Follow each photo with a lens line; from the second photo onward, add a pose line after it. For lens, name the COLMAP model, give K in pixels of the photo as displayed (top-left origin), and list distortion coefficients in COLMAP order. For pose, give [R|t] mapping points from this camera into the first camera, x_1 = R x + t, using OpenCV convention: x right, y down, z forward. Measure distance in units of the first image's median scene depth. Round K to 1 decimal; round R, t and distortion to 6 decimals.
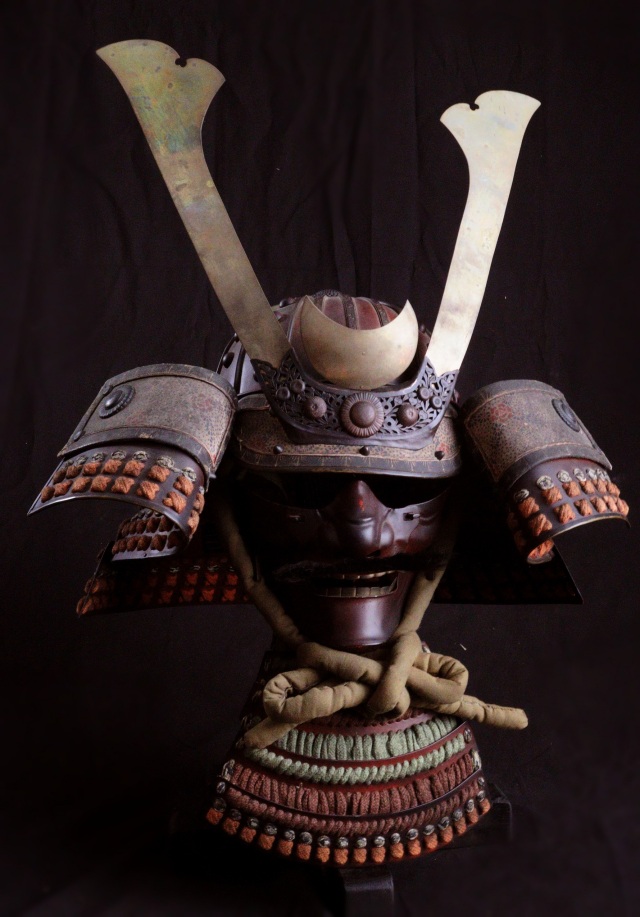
lens RADIAL K [[1057.8, 0, 312.5], [0, 1057.8, 441.6], [0, 0, 1]] dist [-0.036213, 0.000000]
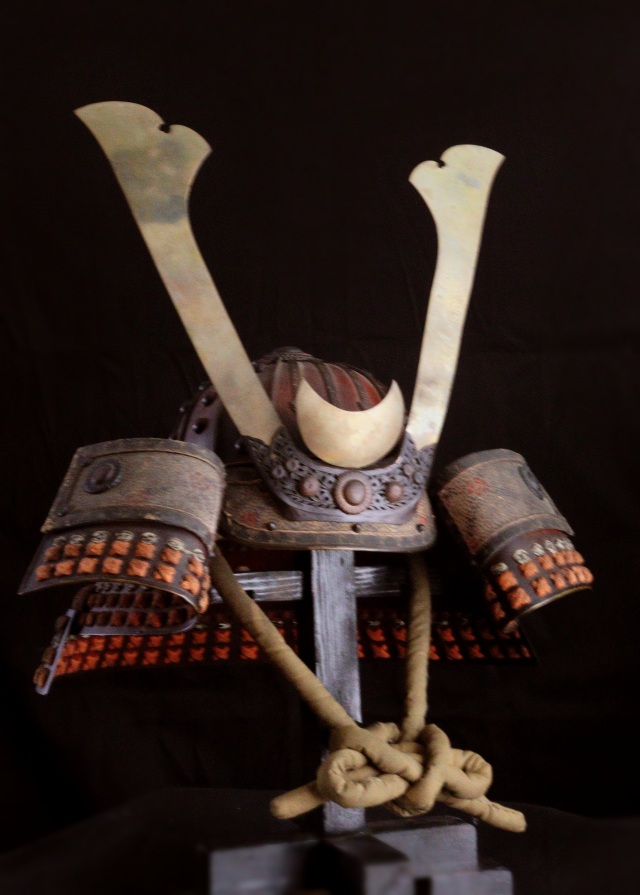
lens RADIAL K [[1610.7, 0, 290.0], [0, 1610.7, 383.0], [0, 0, 1]] dist [0.137112, 0.000000]
pose [[0.984799, 0.010252, 0.173392, -0.282878], [-0.011115, 0.999930, 0.004006, -0.135793], [-0.173339, -0.005873, 0.984845, -0.536389]]
